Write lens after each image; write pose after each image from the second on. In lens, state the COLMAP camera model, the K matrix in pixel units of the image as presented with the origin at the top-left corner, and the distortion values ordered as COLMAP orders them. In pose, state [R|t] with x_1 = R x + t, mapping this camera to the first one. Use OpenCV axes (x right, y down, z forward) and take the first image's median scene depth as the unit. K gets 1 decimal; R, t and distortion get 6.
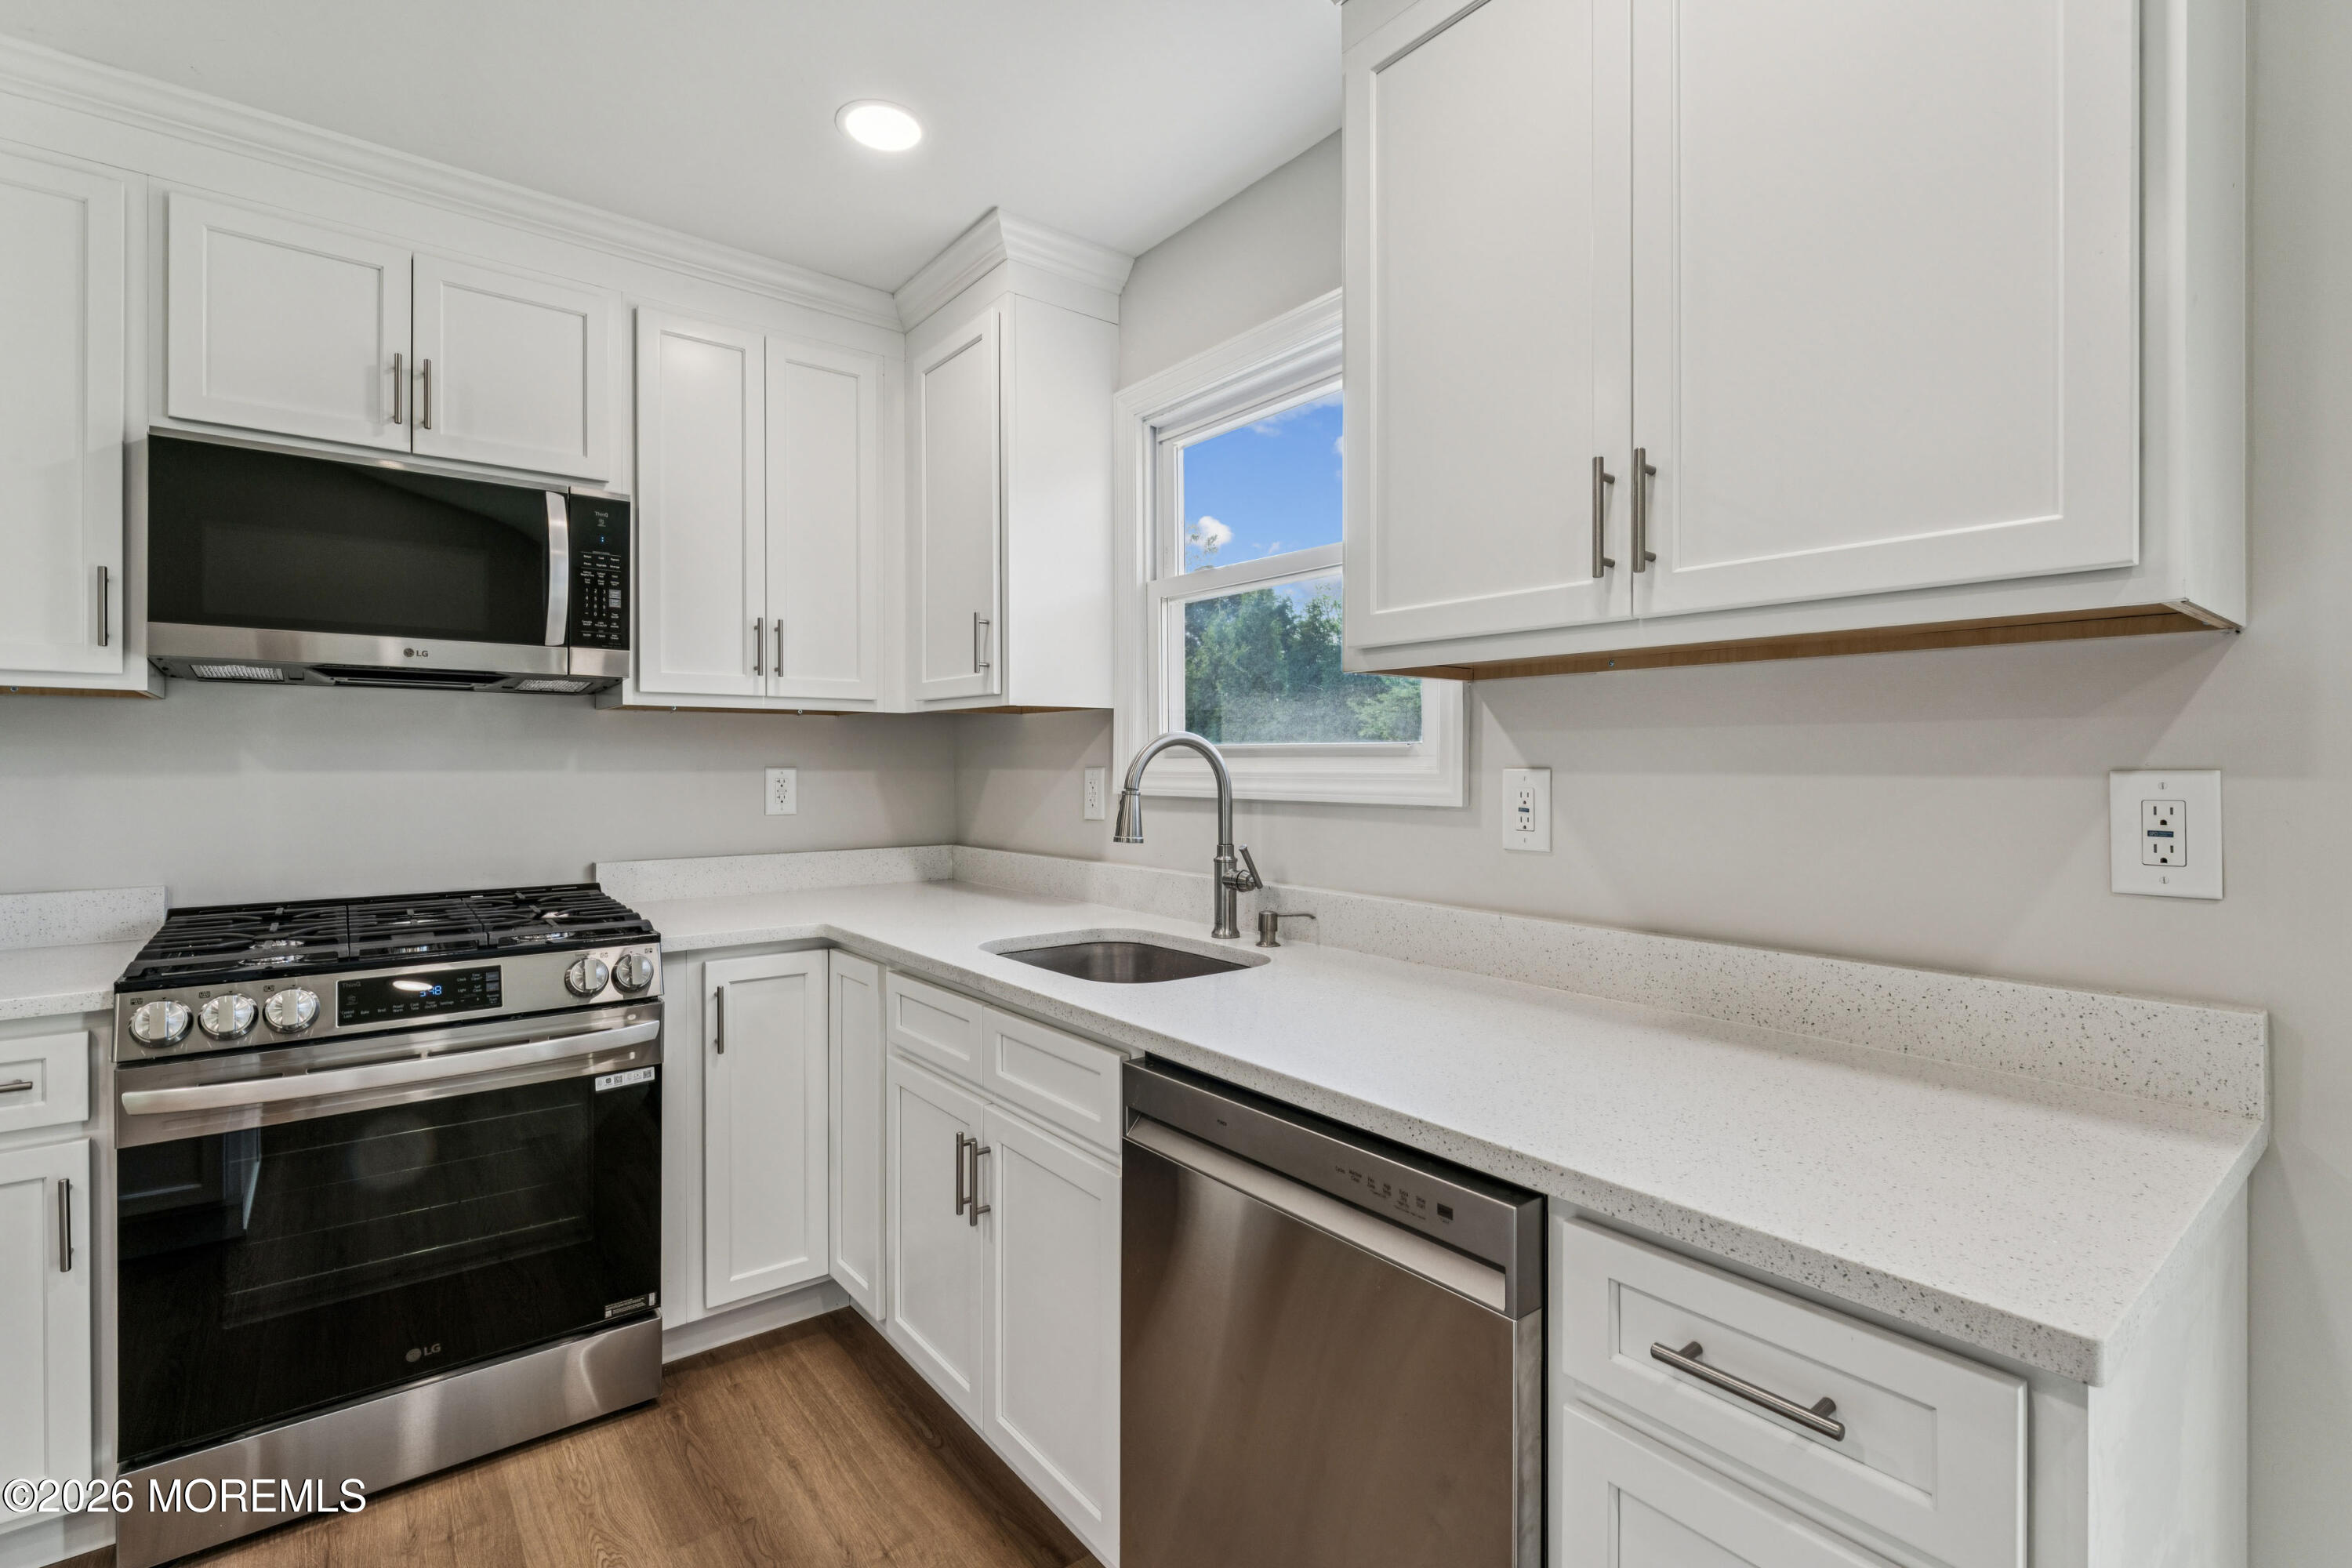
lens RADIAL K [[1064.6, 0, 1174.4], [0, 1064.6, 763.6], [0, 0, 1]] dist [-0.002611, -0.000693]
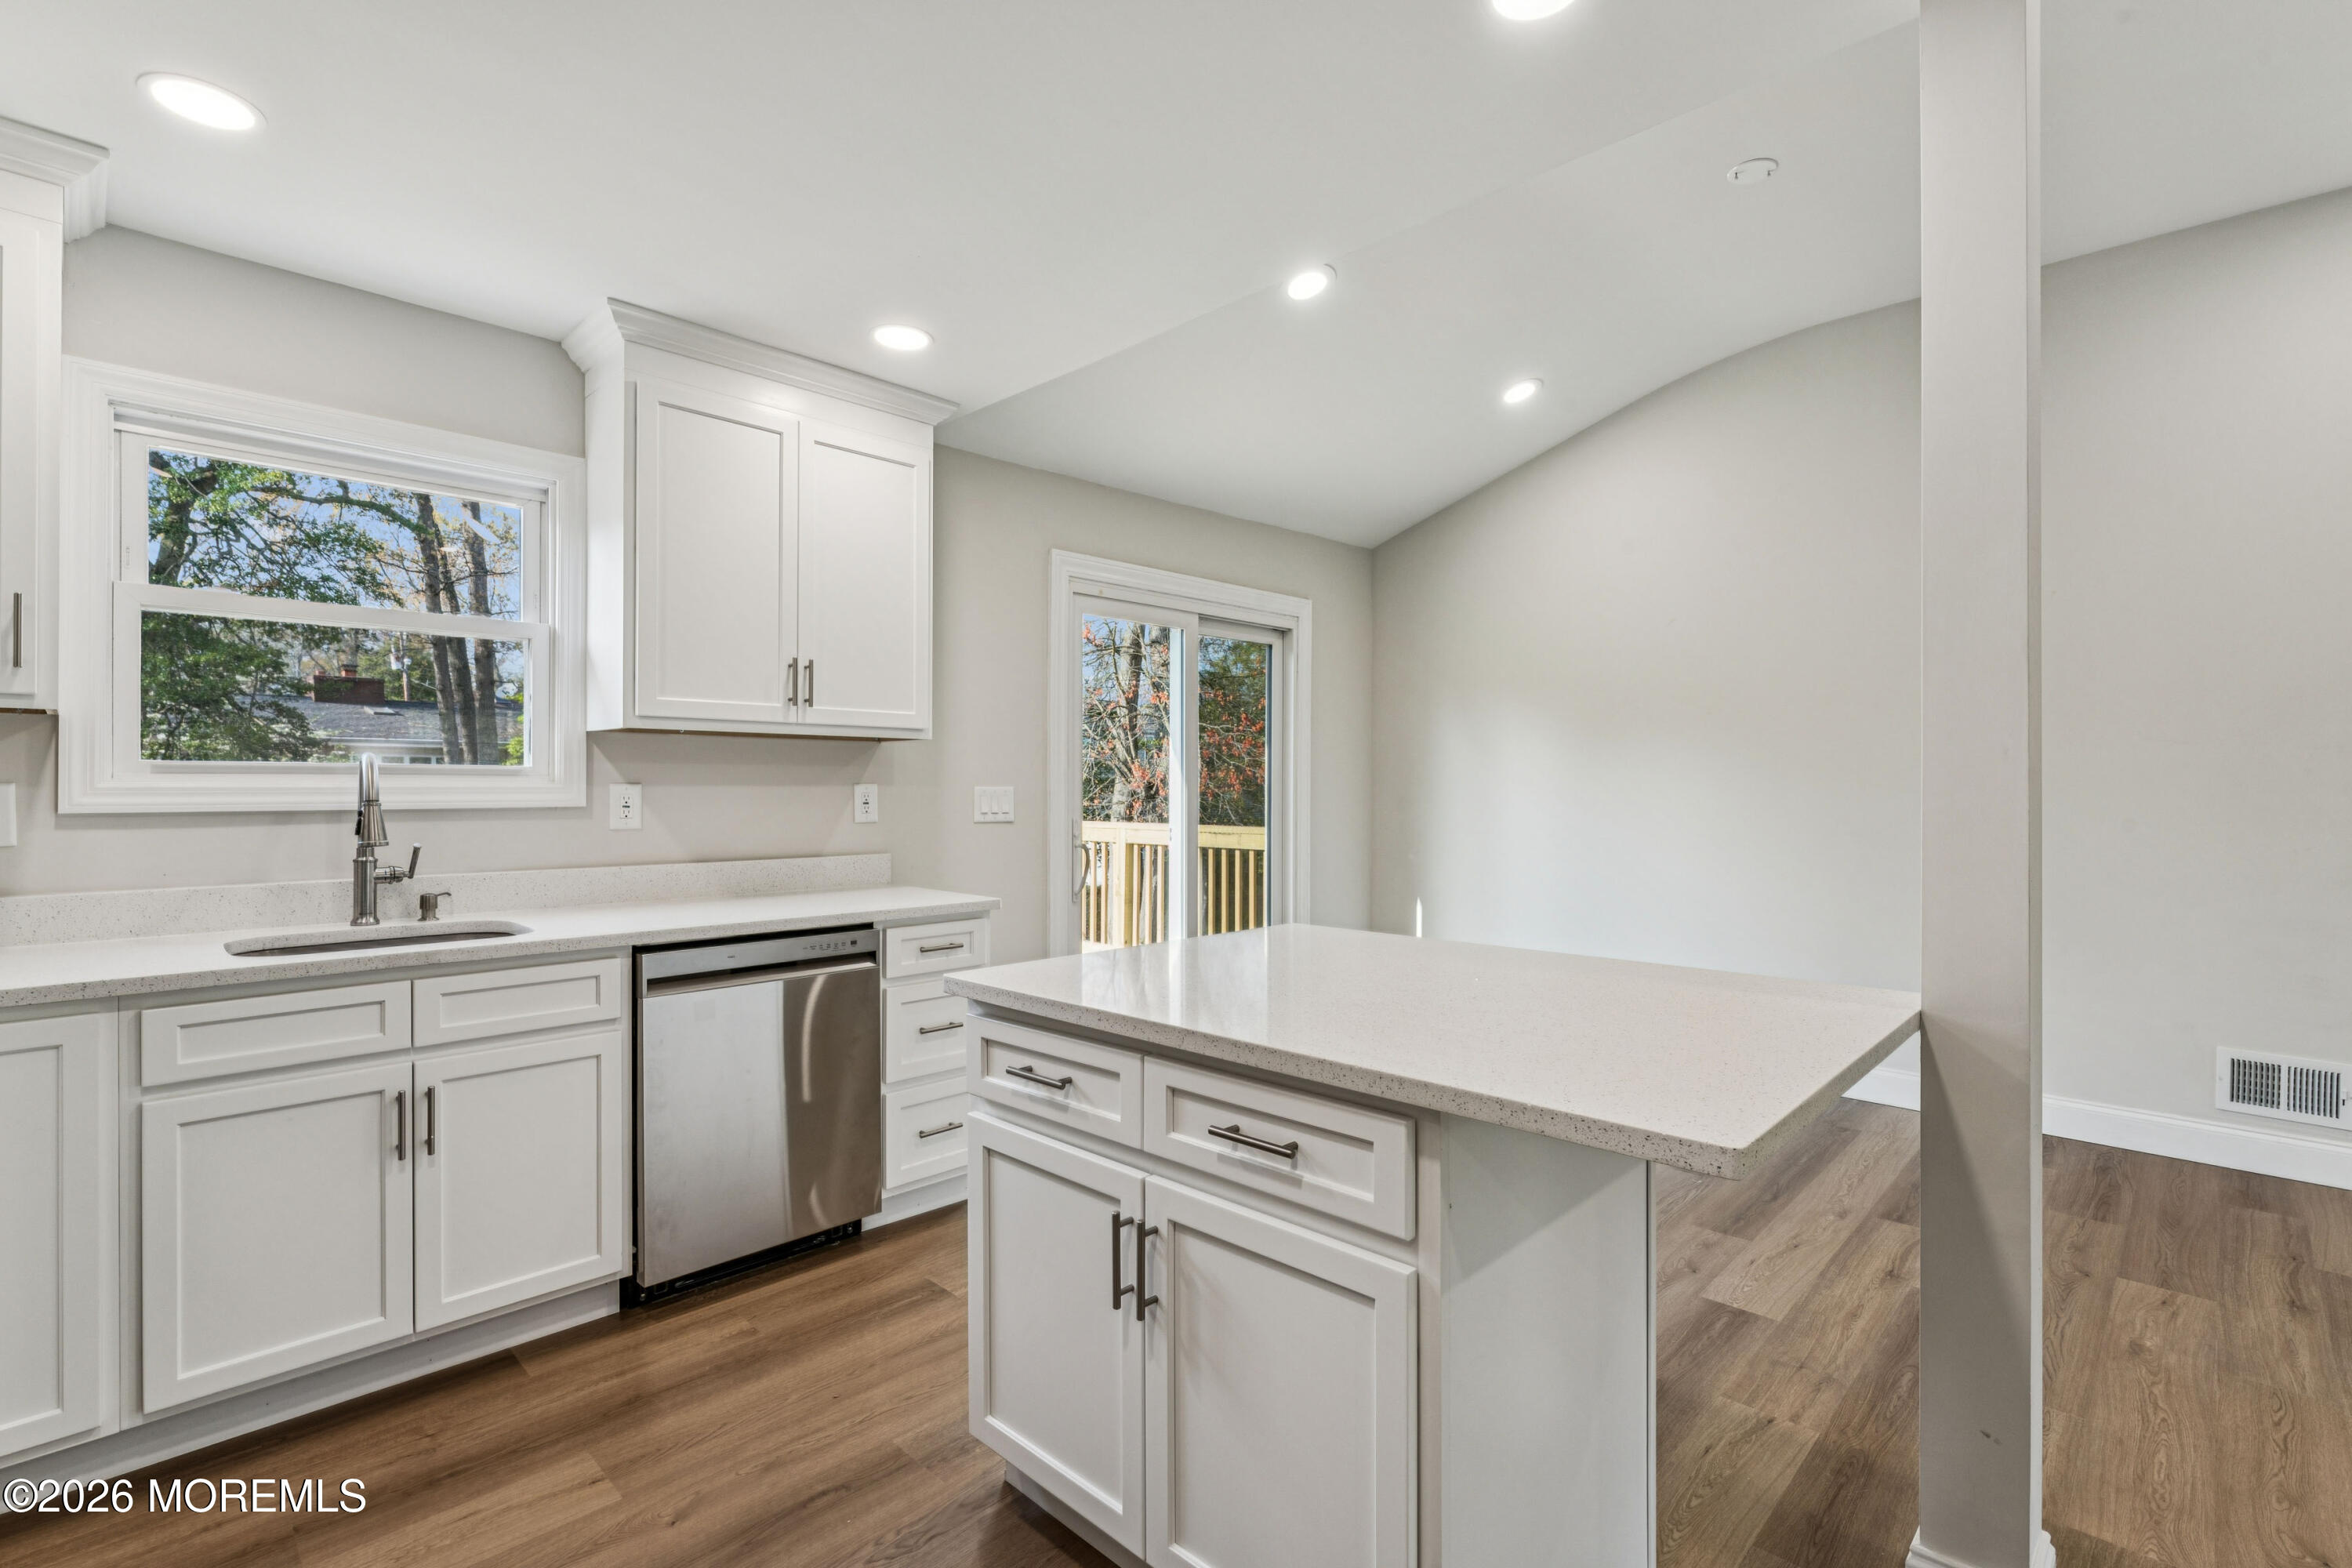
lens RADIAL K [[1064.6, 0, 1177.3], [0, 1064.6, 780.6], [0, 0, 1]] dist [-0.002611, -0.000693]
pose [[-0.130212, 0.004499, 0.991476, -1.298602], [-0.000823, 0.999989, -0.004646, 0.006344], [-0.991486, -0.001421, -0.130207, 0.262043]]
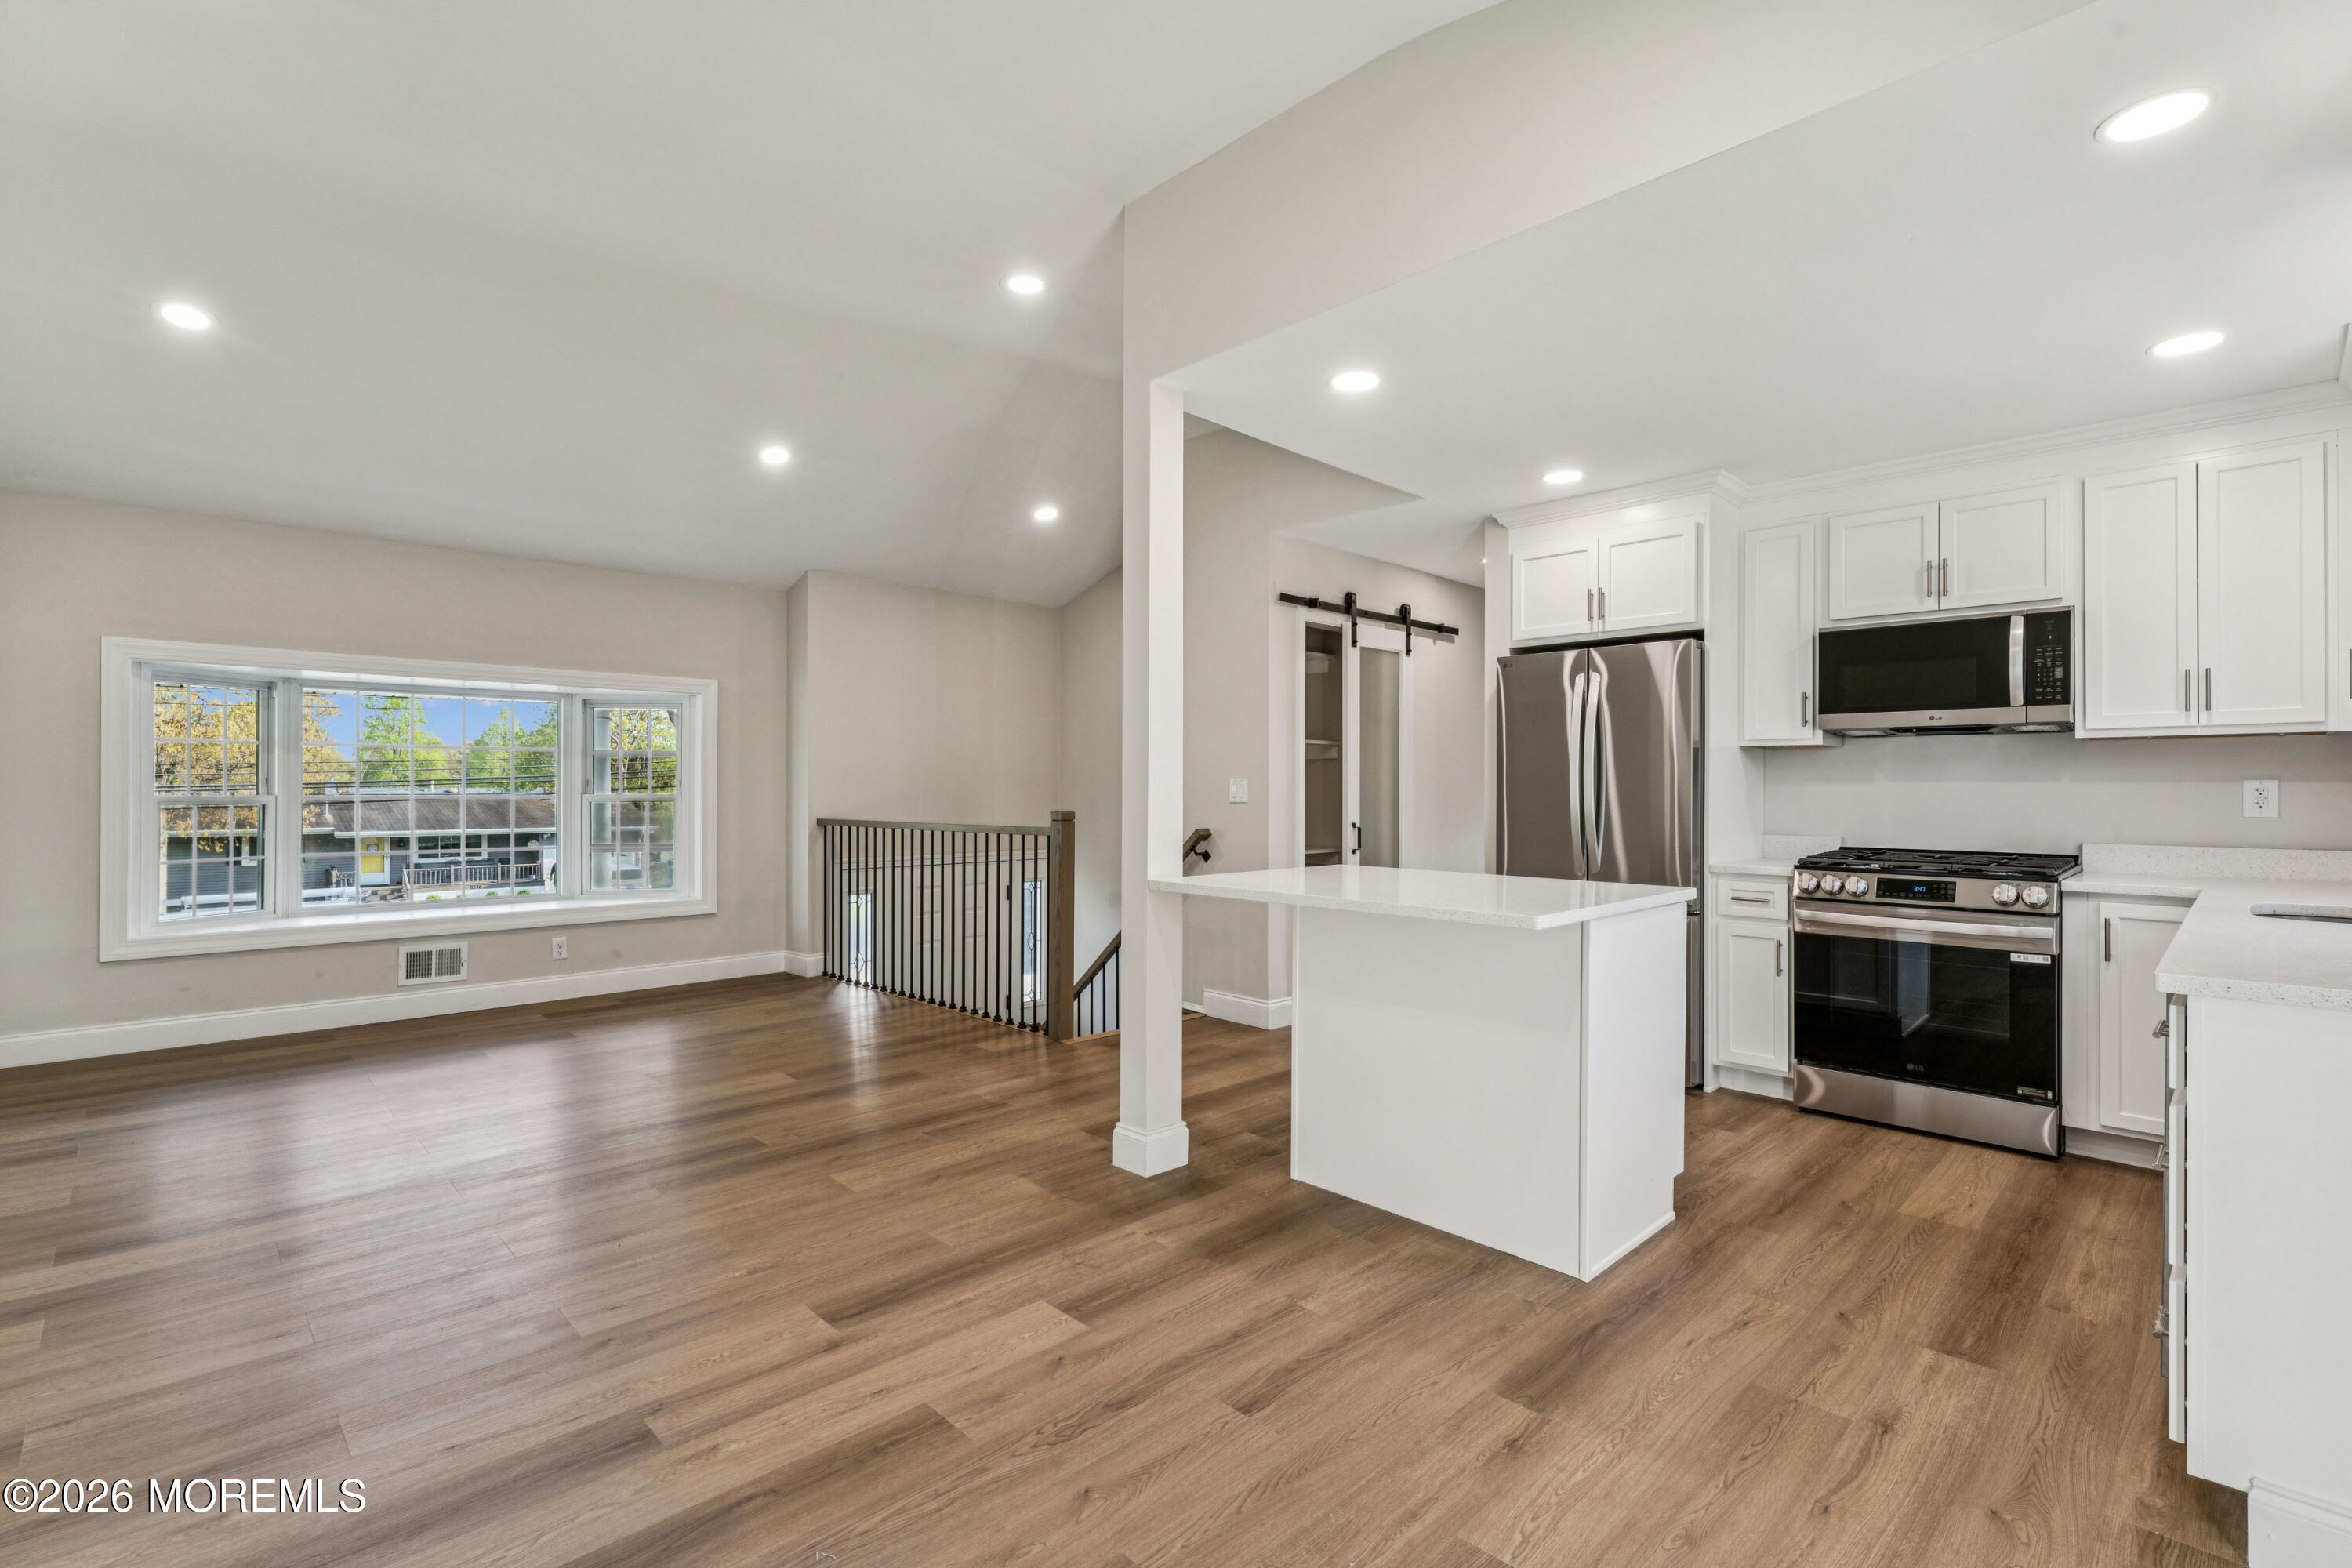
lens RADIAL K [[1064.6, 0, 1160.6], [0, 1064.6, 785.1], [0, 0, 1]] dist [-0.002611, -0.000693]
pose [[0.097464, -0.002719, -0.995235, 1.041855], [-0.003450, 0.999989, -0.003070, 0.026467], [0.995233, 0.003733, 0.097453, -0.559692]]
